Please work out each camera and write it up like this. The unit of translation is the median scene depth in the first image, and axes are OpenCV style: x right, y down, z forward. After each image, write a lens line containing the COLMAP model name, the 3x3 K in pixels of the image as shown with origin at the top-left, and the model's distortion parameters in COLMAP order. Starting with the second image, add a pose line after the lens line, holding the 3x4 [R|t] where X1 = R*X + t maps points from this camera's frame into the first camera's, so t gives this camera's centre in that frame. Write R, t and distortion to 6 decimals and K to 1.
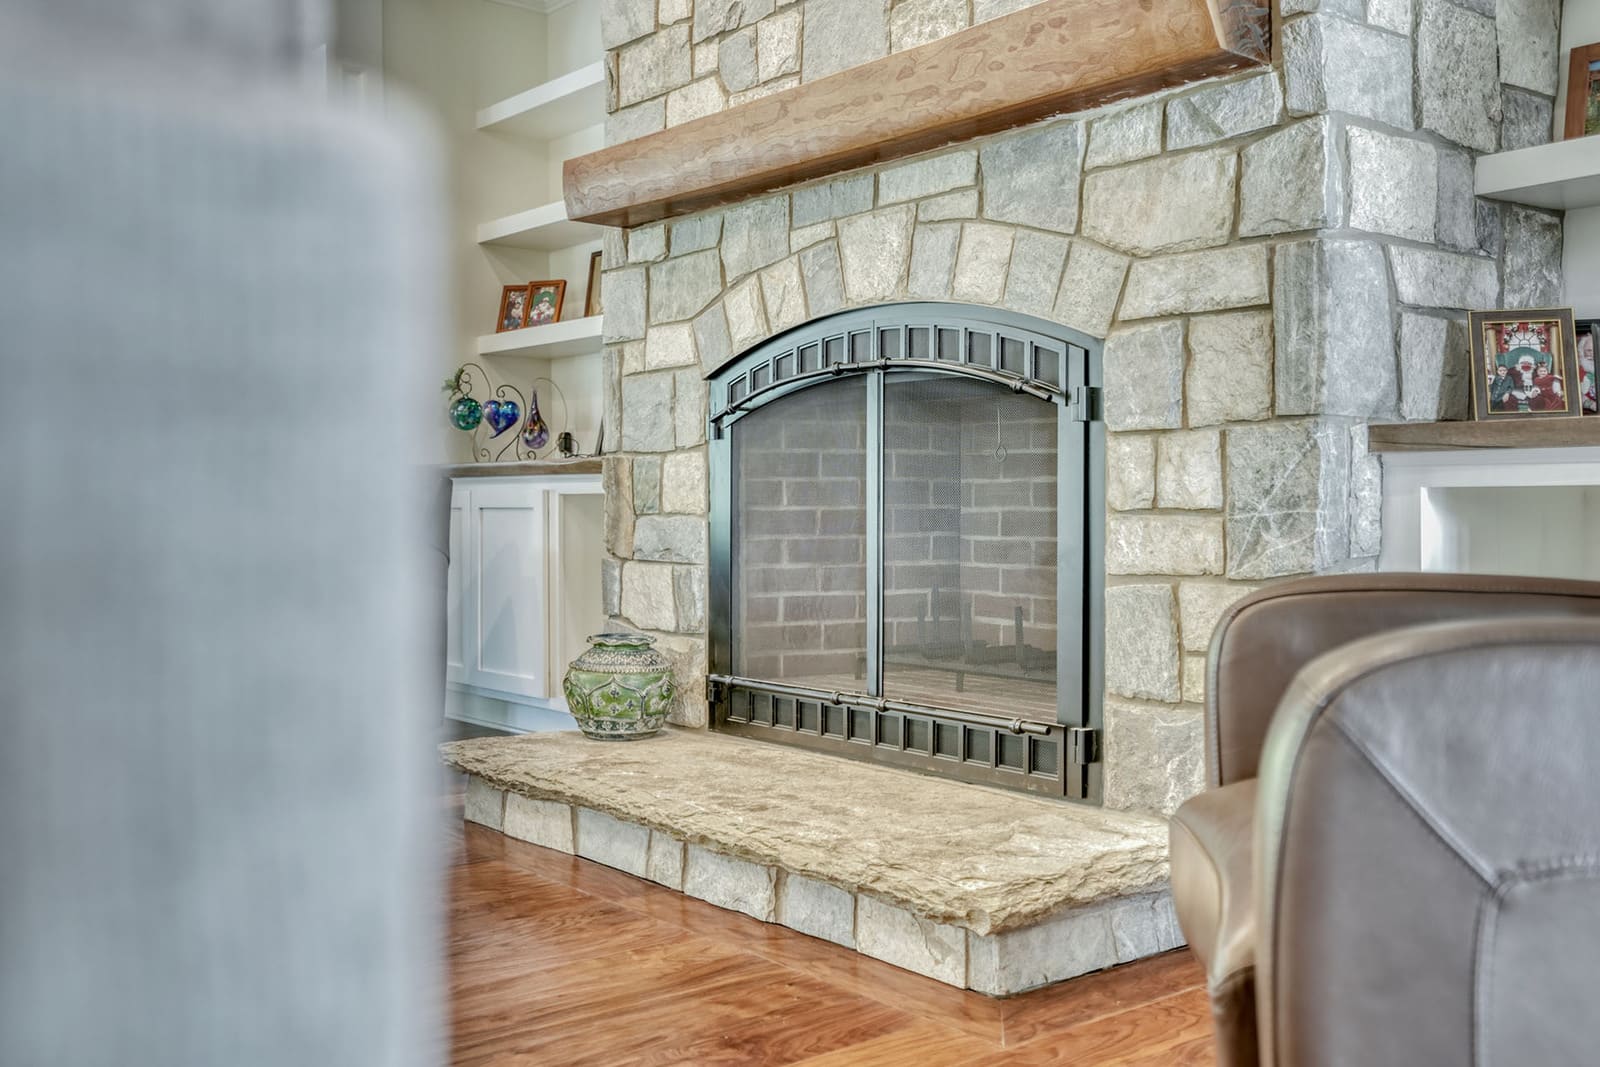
lens RADIAL K [[1542.3, 0, 800.0], [0, 1542.3, 533.5], [0, 0, 1]] dist [0.000589, -0.000769]
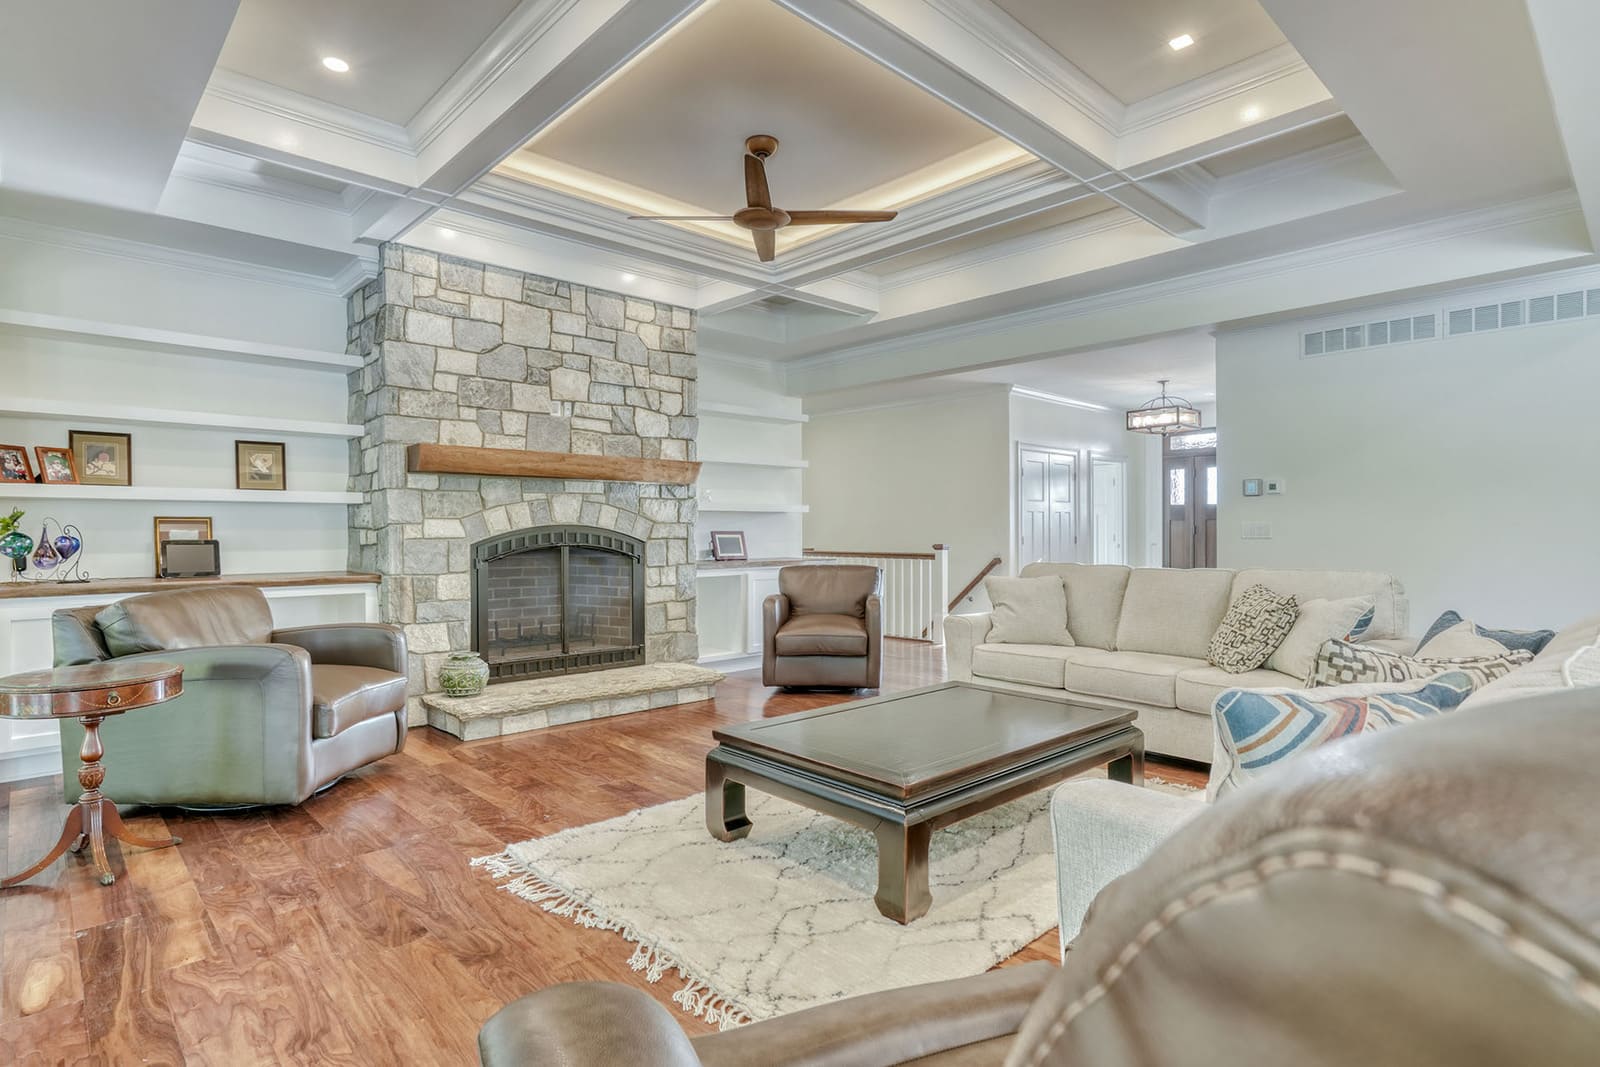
lens RADIAL K [[832.3, 0, 801.5], [0, 832.3, 526.5], [0, 0, 1]] dist [0.002920, 0.001227]
pose [[-0.079993, 0.008692, 0.996758, -1.748909], [0.023745, 0.999695, -0.006812, -0.130550], [-0.996513, 0.023123, -0.080175, 0.710763]]
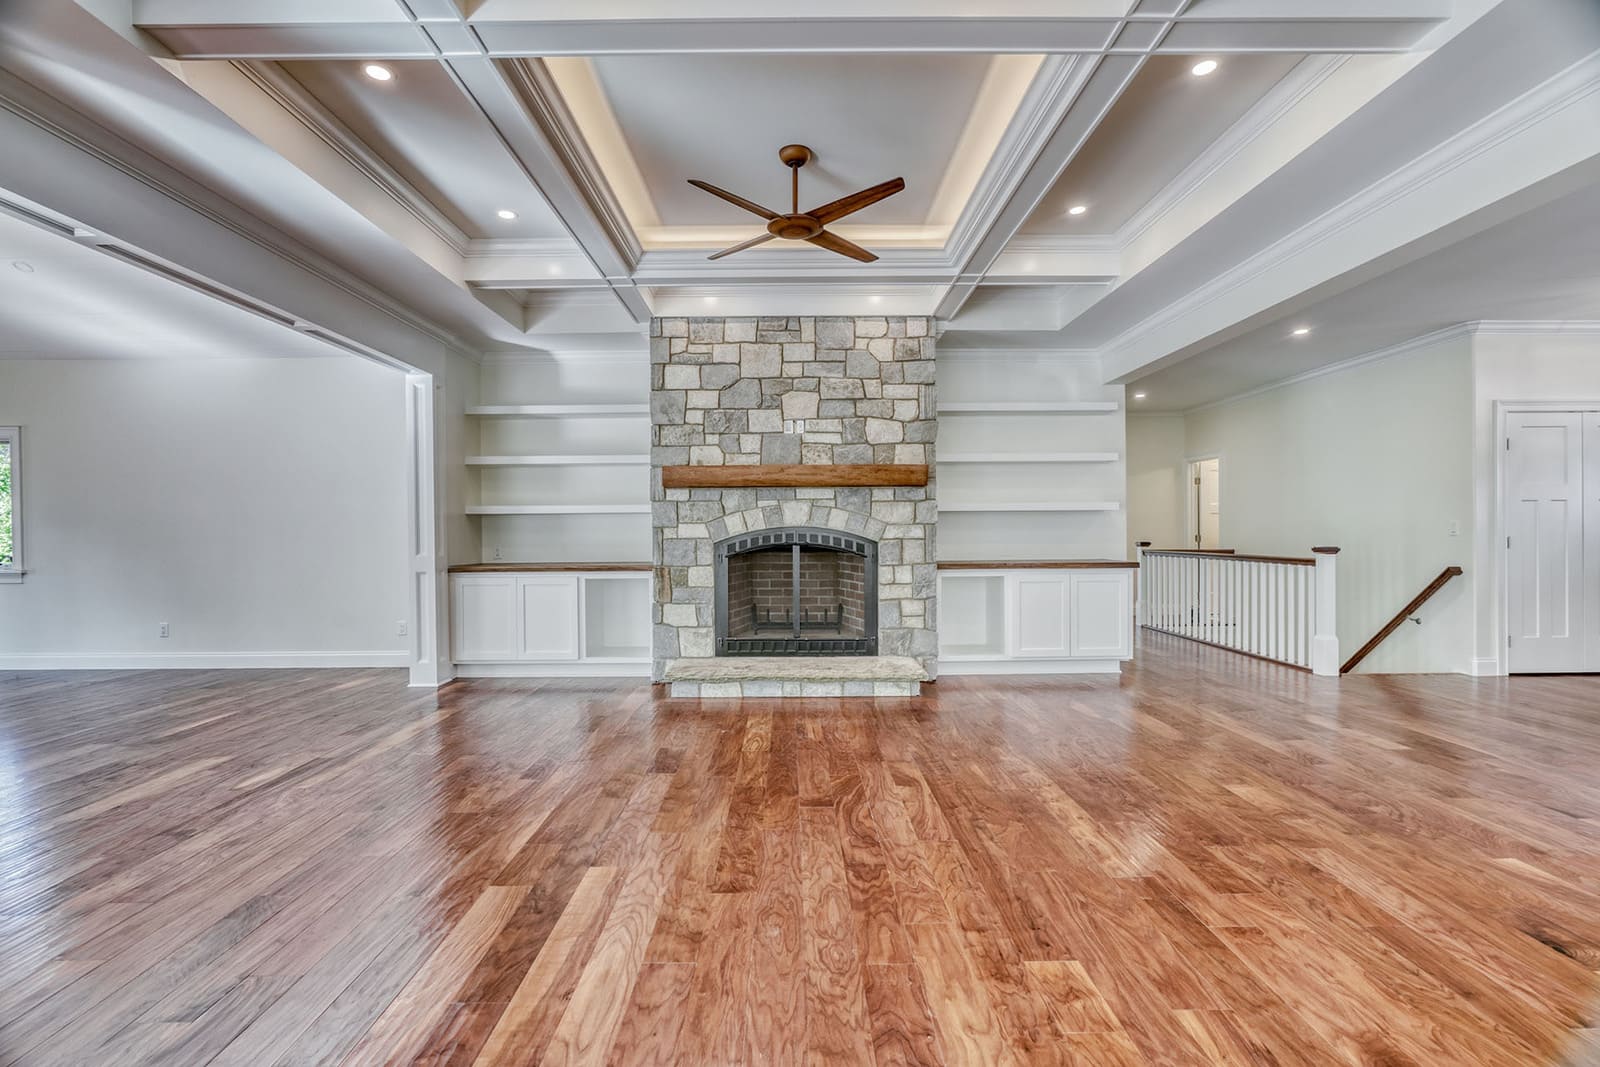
lens RADIAL K [[739.5, 0, 793.6], [0, 739.5, 531.1], [0, 0, 1]] dist [-0.034639, 0.017005]
pose [[0.625919, 0.002217, 0.779885, -1.365128], [0.021154, 0.999580, -0.019819, -0.111576], [-0.779601, 0.028903, 0.625609, -0.061120]]
